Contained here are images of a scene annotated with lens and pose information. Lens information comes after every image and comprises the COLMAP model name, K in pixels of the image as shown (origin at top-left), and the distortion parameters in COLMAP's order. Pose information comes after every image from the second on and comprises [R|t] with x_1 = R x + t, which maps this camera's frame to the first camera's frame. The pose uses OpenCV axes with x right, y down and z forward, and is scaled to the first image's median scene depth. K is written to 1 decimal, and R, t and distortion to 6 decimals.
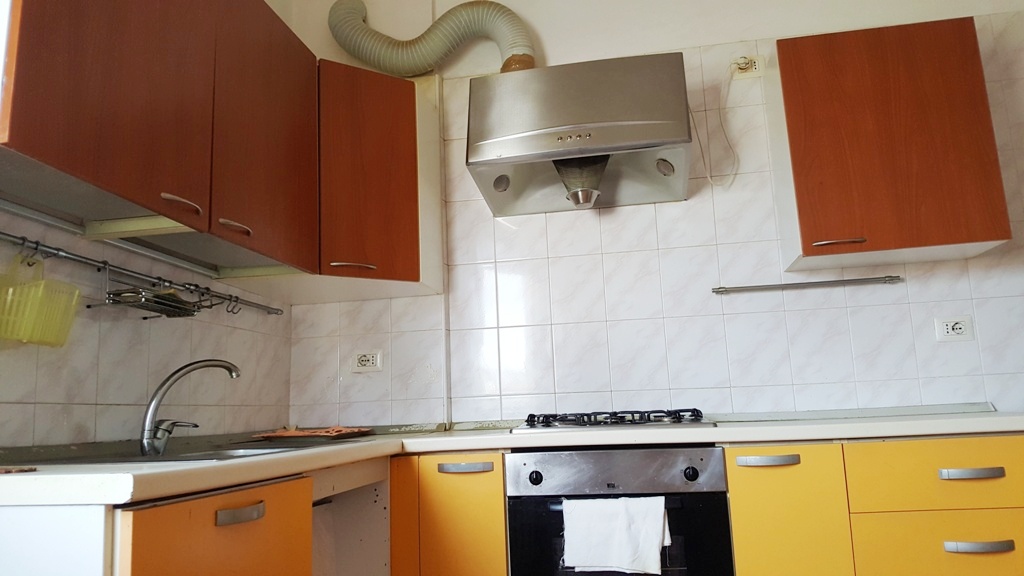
lens RADIAL K [[779.2, 0, 509.8], [0, 779.2, 287.2], [0, 0, 1]] dist [0.048043, -0.115750]
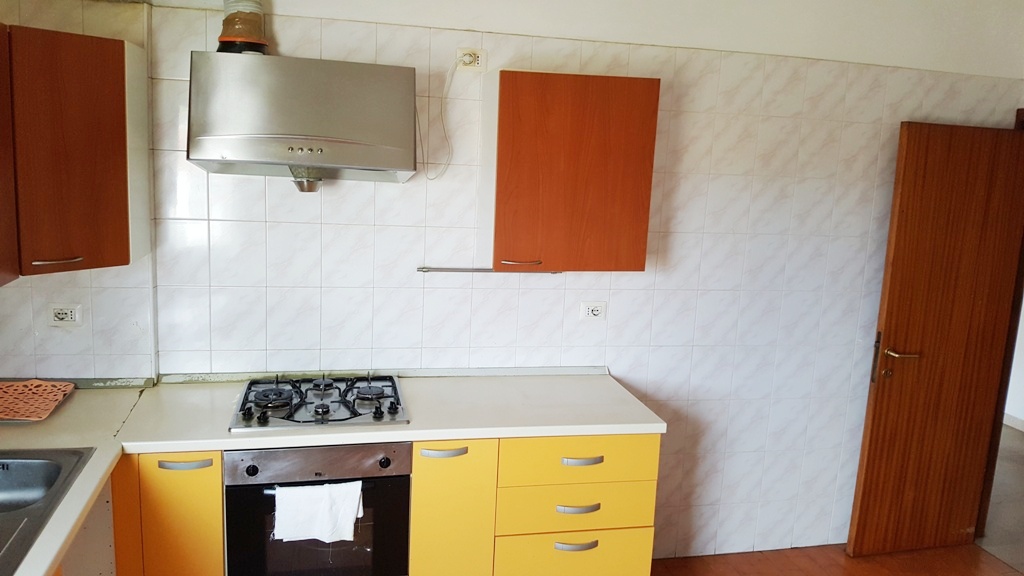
lens RADIAL K [[779.2, 0, 516.0], [0, 779.2, 278.0], [0, 0, 1]] dist [0.048043, -0.115750]
pose [[0.911426, 0.020586, 0.410949, -0.079796], [-0.159237, 0.938572, 0.306148, -0.378551], [-0.379402, -0.344469, 0.858717, -0.039724]]
